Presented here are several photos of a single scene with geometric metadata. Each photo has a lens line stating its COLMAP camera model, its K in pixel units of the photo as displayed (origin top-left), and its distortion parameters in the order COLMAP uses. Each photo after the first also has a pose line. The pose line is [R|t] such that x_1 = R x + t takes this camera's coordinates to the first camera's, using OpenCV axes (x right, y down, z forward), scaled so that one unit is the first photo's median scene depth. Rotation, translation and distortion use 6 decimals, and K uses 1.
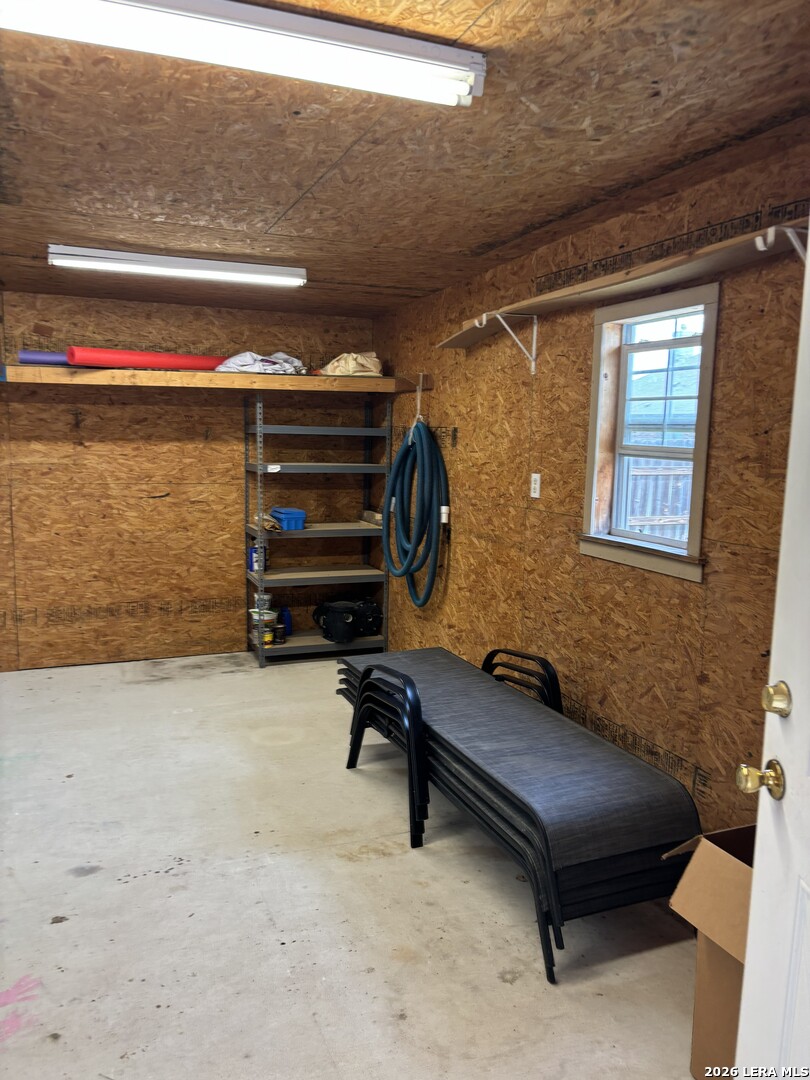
lens RADIAL K [[814.8, 0, 404.1], [0, 814.8, 540.5], [0, 0, 1]] dist [0.021626, -0.023271]
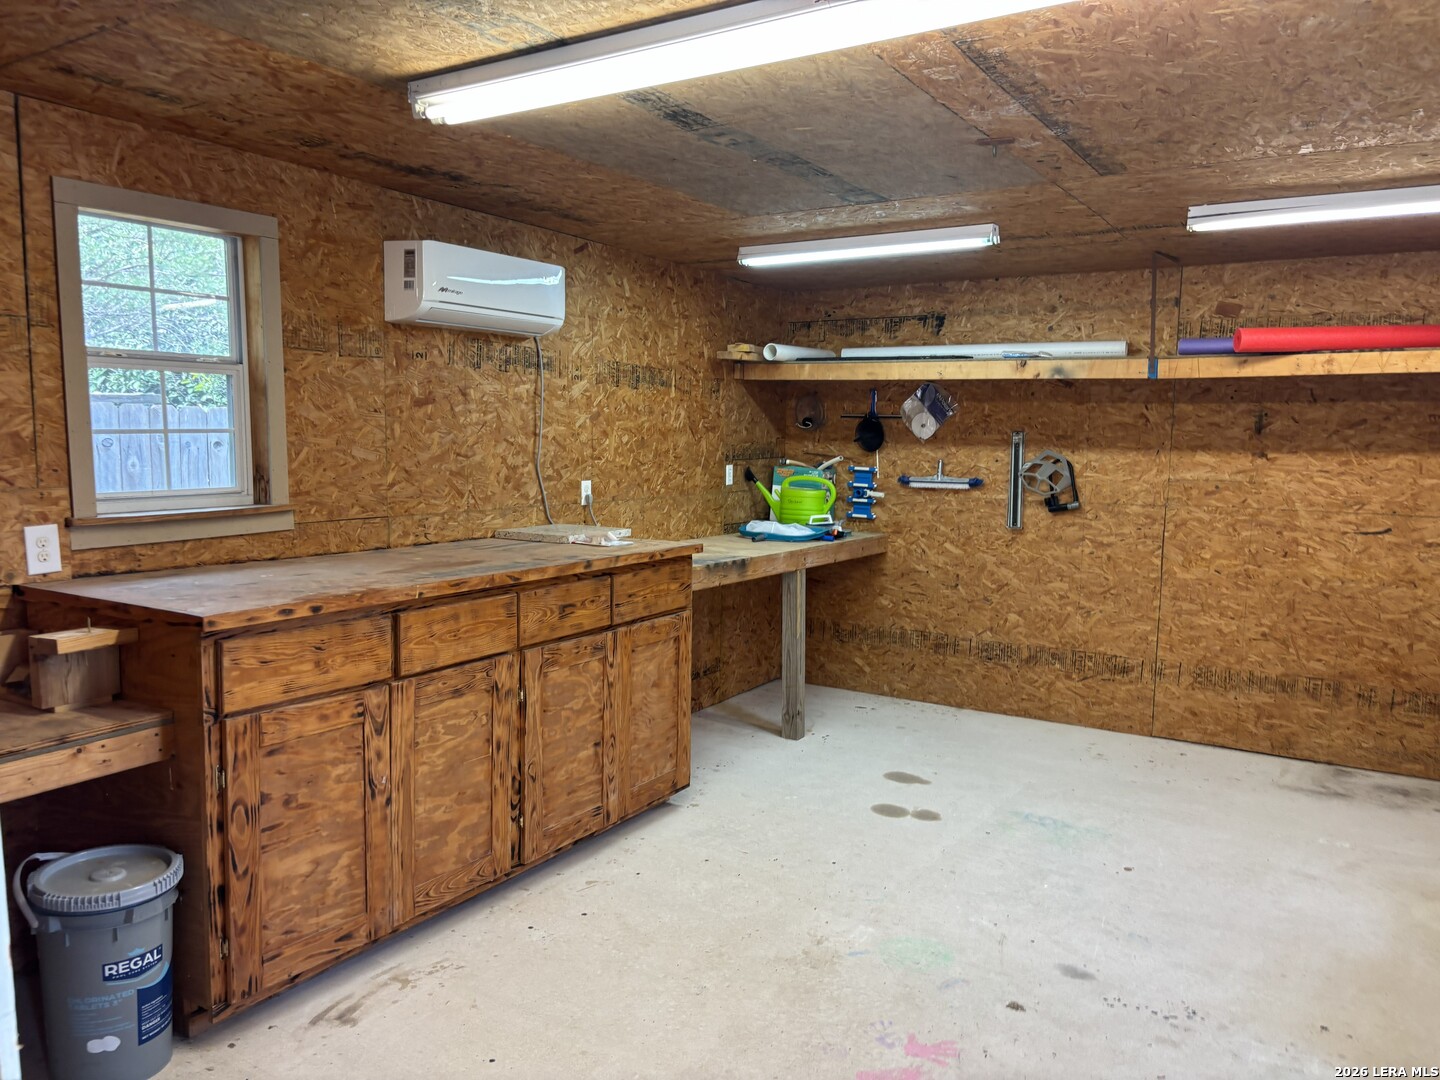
lens RADIAL K [[1086.4, 0, 720.0], [0, 1086.4, 541.0], [0, 0, 1]] dist [0.021626, -0.023271]
pose [[0.580418, 0.075049, -0.810853, 0.131582], [-0.106317, 0.994205, 0.015917, -0.003313], [0.807349, 0.076969, 0.585033, 0.019949]]
